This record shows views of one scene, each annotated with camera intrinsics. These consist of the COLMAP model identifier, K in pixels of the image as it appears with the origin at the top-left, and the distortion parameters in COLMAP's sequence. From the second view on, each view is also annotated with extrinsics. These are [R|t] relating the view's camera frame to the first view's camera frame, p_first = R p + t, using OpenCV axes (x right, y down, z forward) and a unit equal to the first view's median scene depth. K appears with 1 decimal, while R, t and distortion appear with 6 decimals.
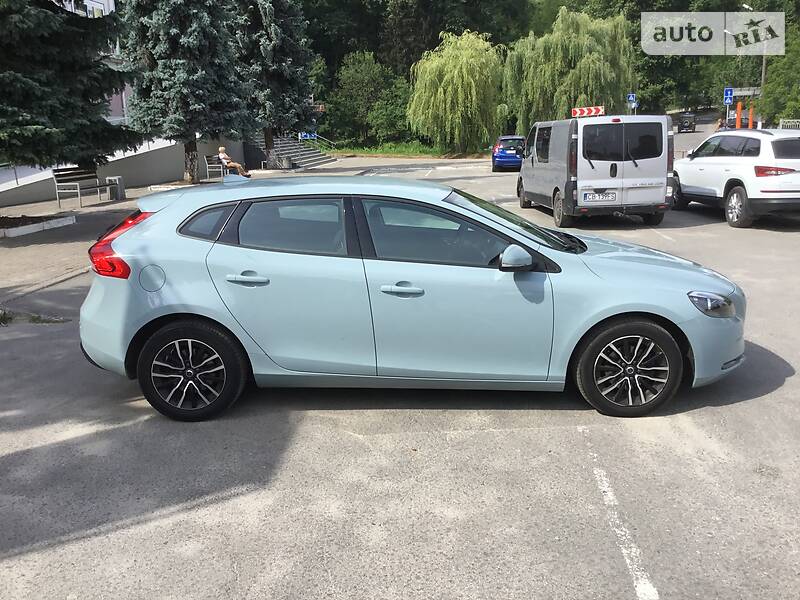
lens RADIAL K [[722.0, 0, 401.9], [0, 722.0, 299.9], [0, 0, 1]] dist [0.089980, -0.162661]
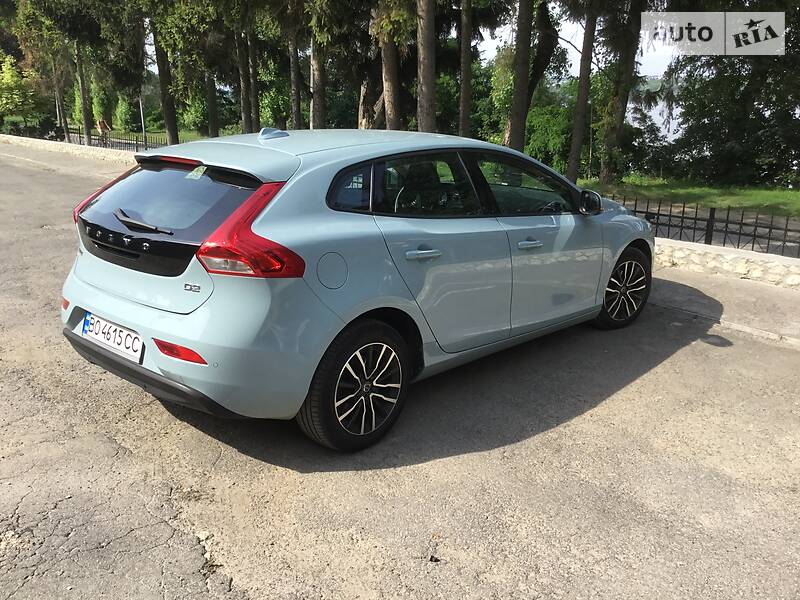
lens RADIAL K [[722.0, 0, 401.9], [0, 722.0, 299.9], [0, 0, 1]] dist [0.089980, -0.162661]
pose [[0.671163, -0.173670, 0.720679, -0.285144], [0.139570, 0.984388, 0.107239, -0.023792], [-0.728052, 0.028611, 0.684924, 0.156328]]
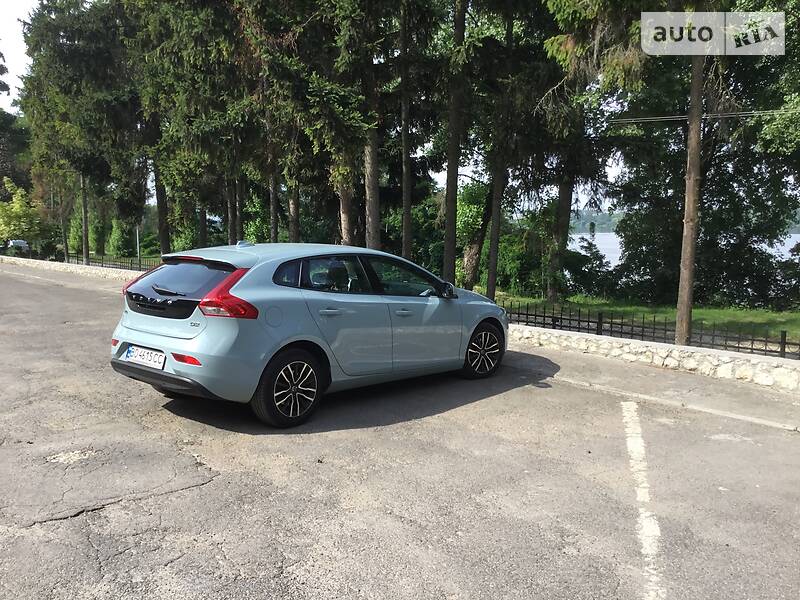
lens RADIAL K [[719.8, 0, 401.4], [0, 719.8, 304.9], [0, 0, 1]] dist [0.114551, -0.211149]
pose [[0.653971, -0.050649, 0.754822, -0.404684], [0.137310, 0.989131, -0.052592, 0.016712], [-0.743954, 0.138038, 0.653818, -0.006774]]
